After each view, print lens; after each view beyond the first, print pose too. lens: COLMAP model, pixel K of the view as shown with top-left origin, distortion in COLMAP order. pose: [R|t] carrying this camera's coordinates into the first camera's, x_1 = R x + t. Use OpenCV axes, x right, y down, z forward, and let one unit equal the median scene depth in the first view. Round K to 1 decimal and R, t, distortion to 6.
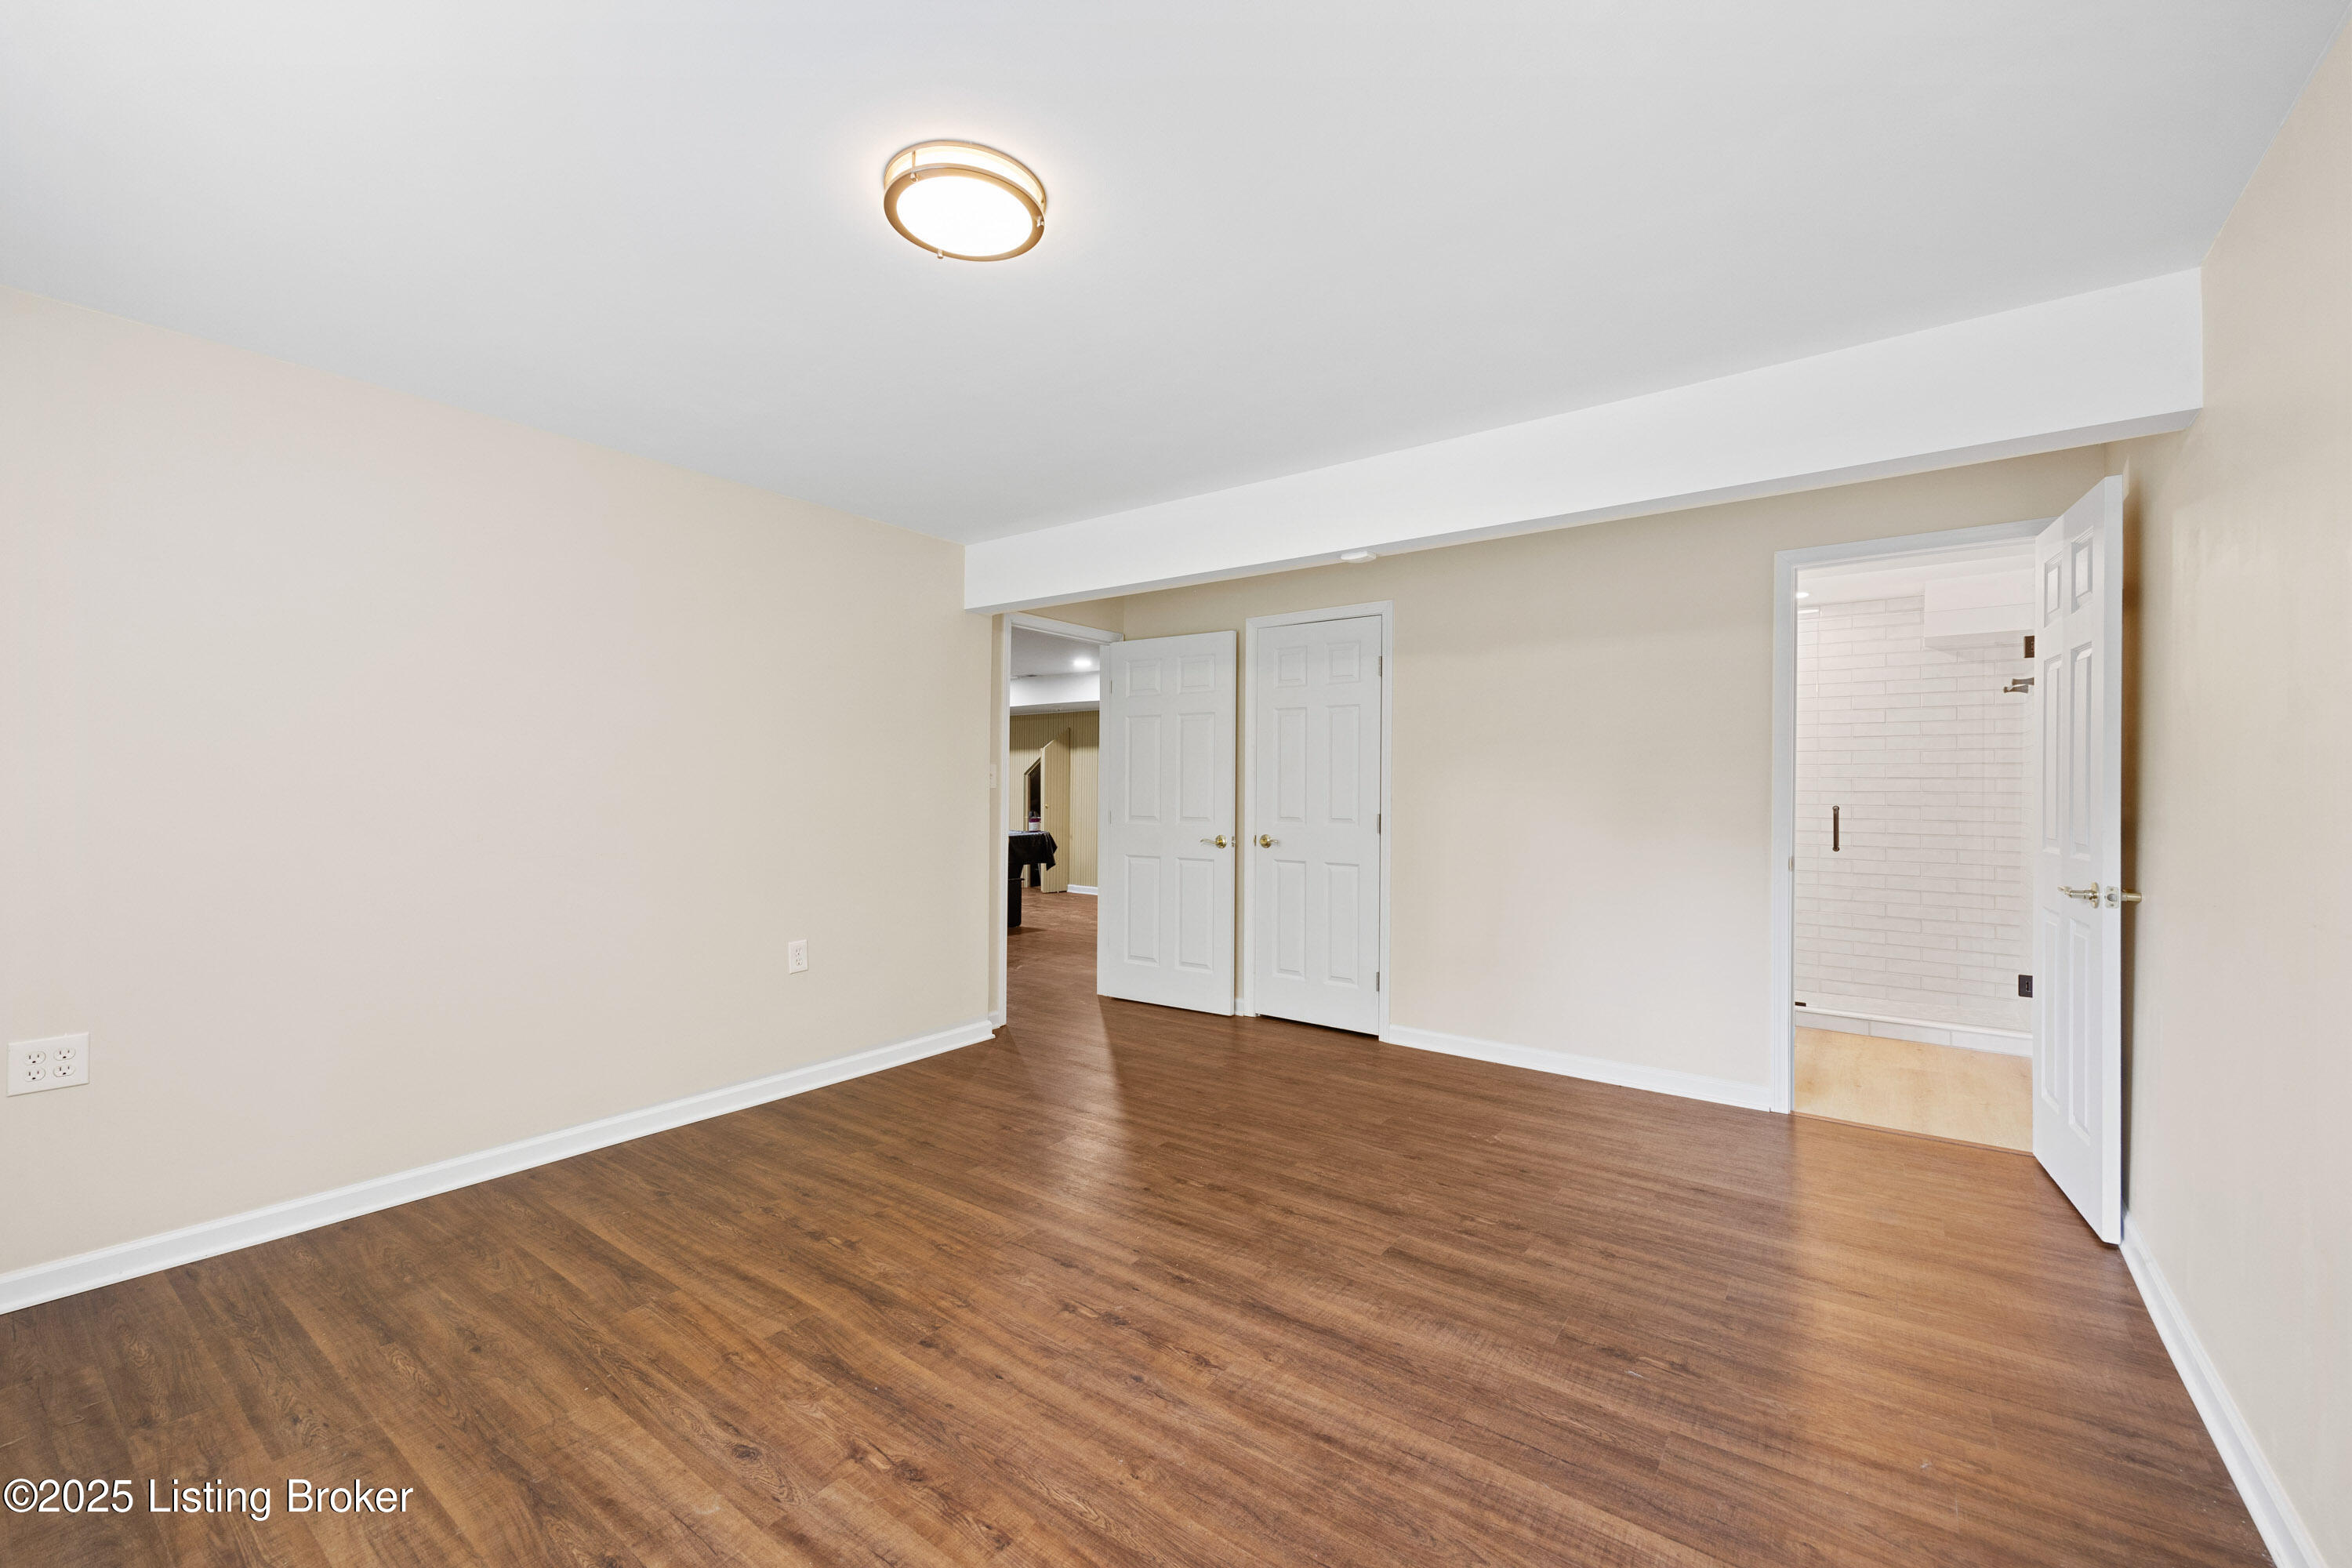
lens RADIAL K [[956.3, 0, 1176.0], [0, 956.3, 784.0], [0, 0, 1]] dist [-0.000199, -0.000022]
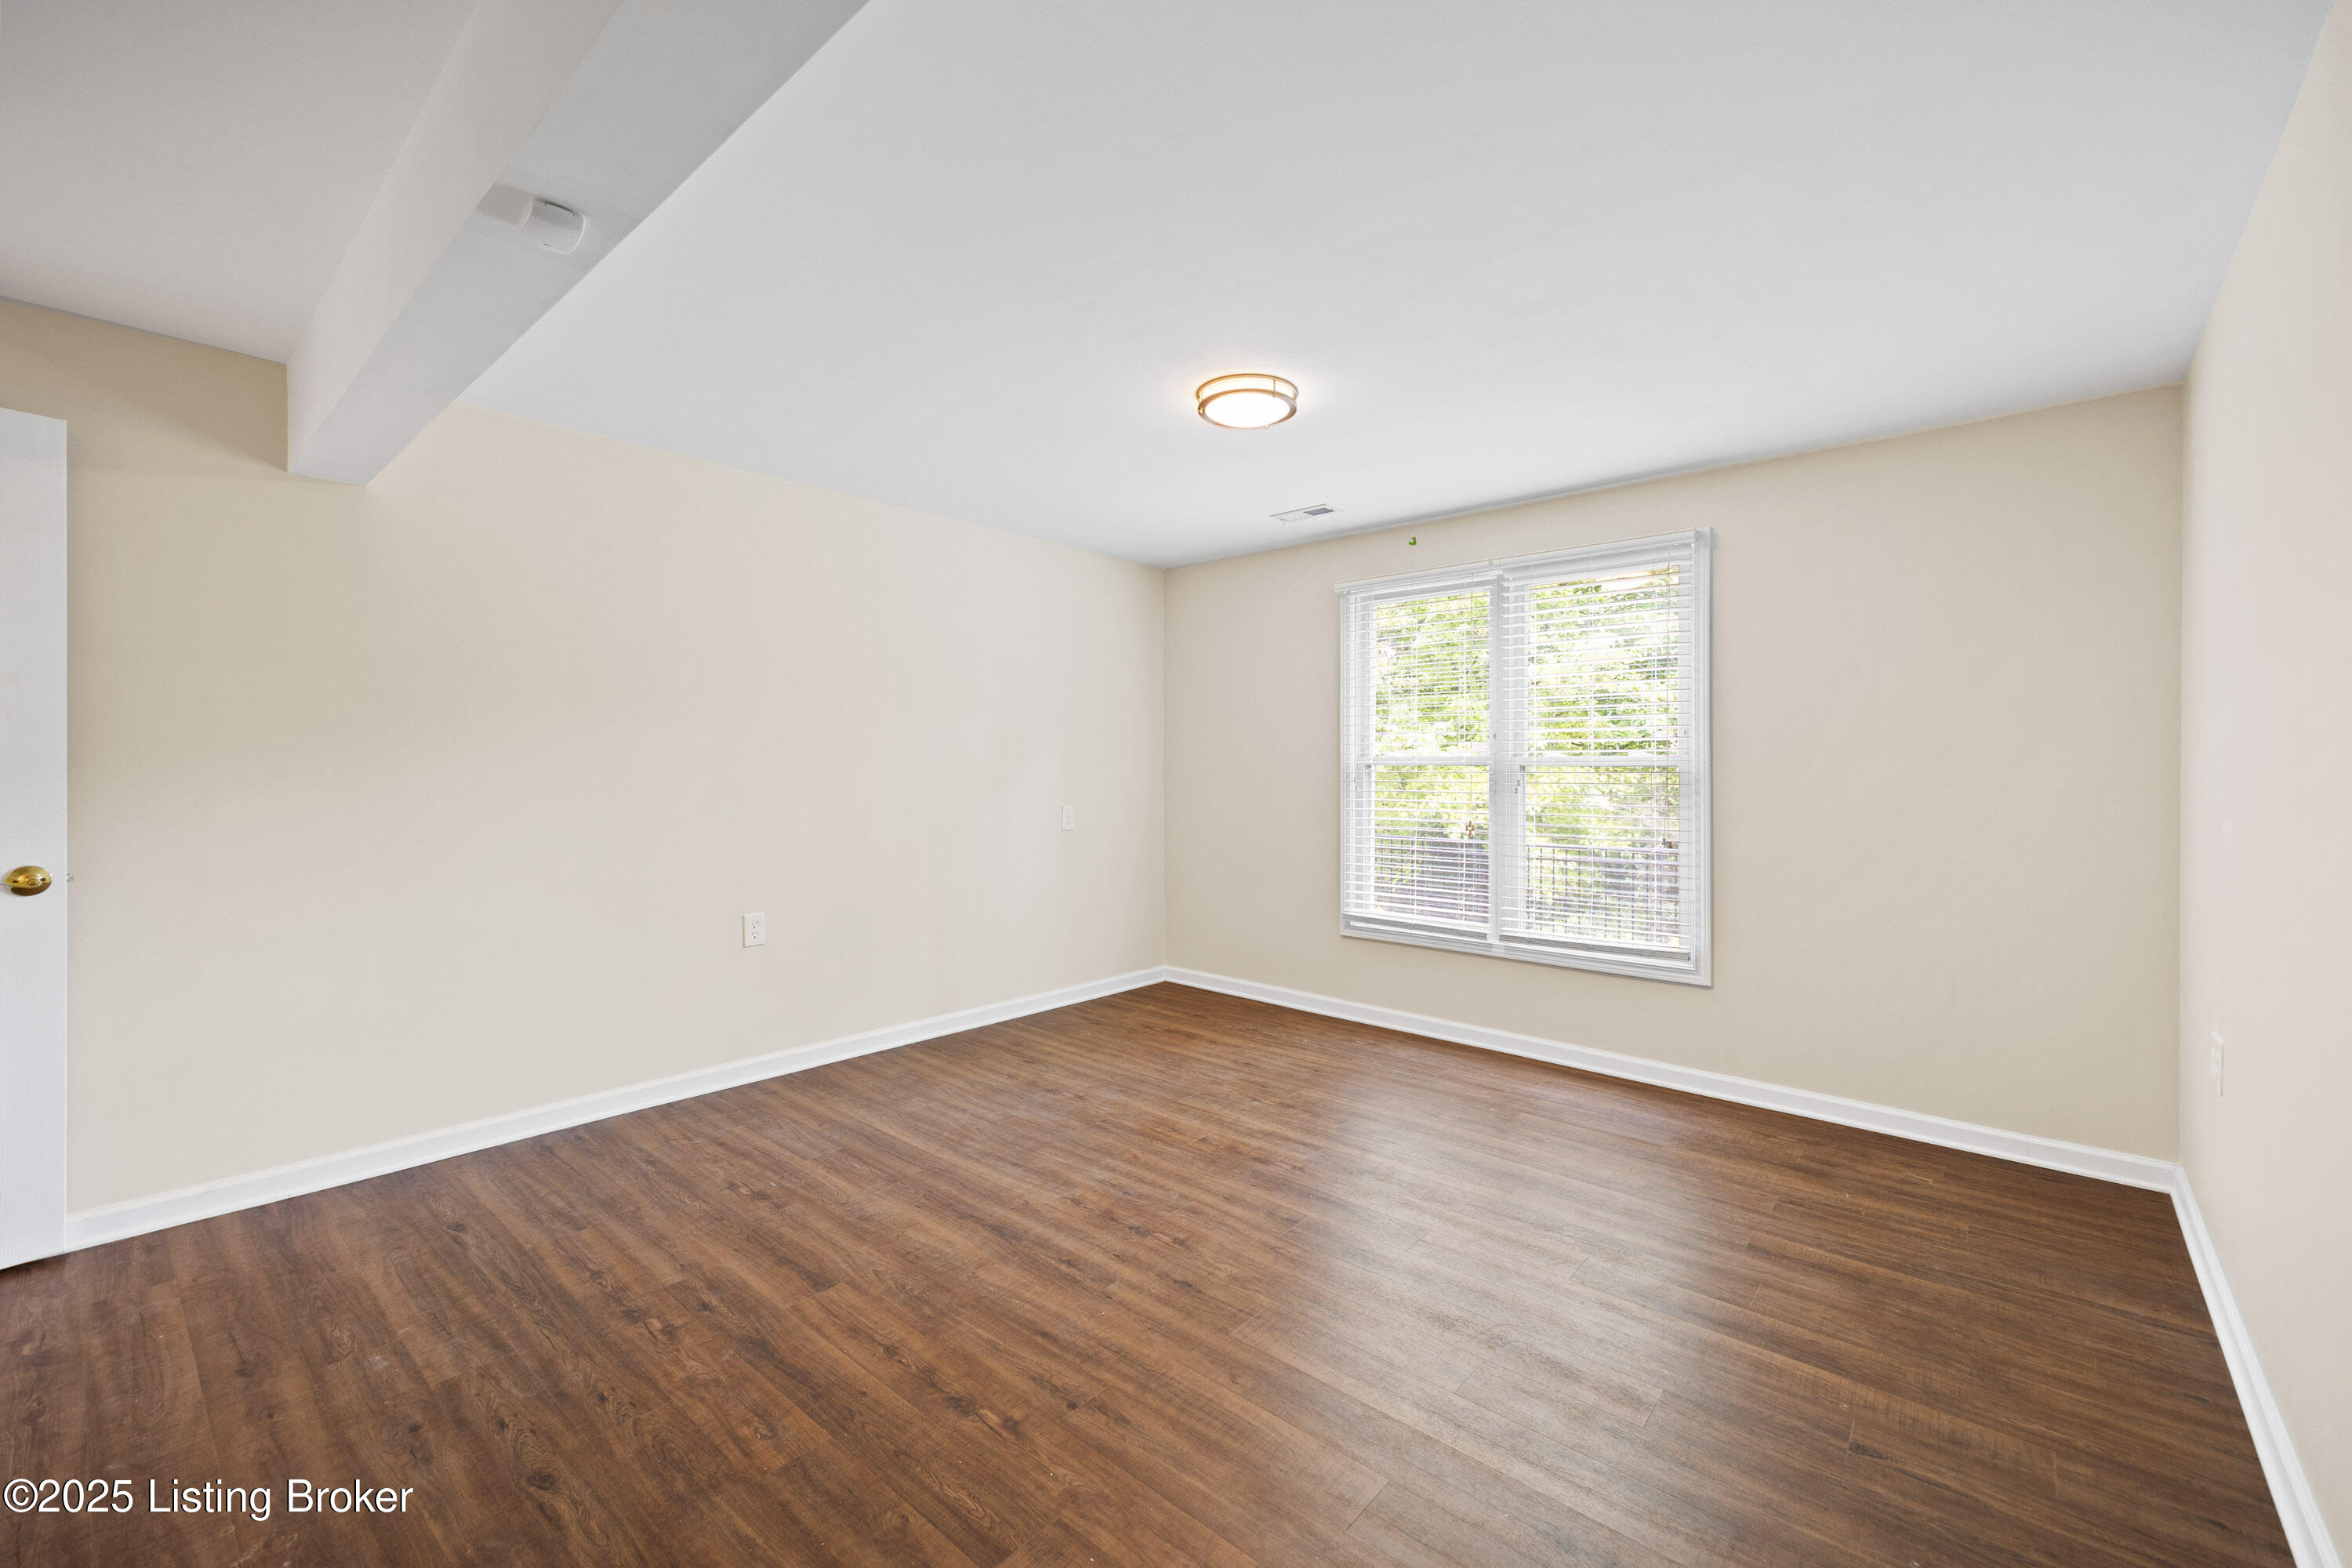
lens RADIAL K [[956.3, 0, 1176.0], [0, 956.3, 784.0], [0, 0, 1]] dist [-0.000199, -0.000022]
pose [[-0.997443, -0.012995, 0.070279, -0.180991], [-0.011898, 0.999801, 0.016006, 0.001281], [-0.070473, 0.015129, -0.997399, 2.122656]]
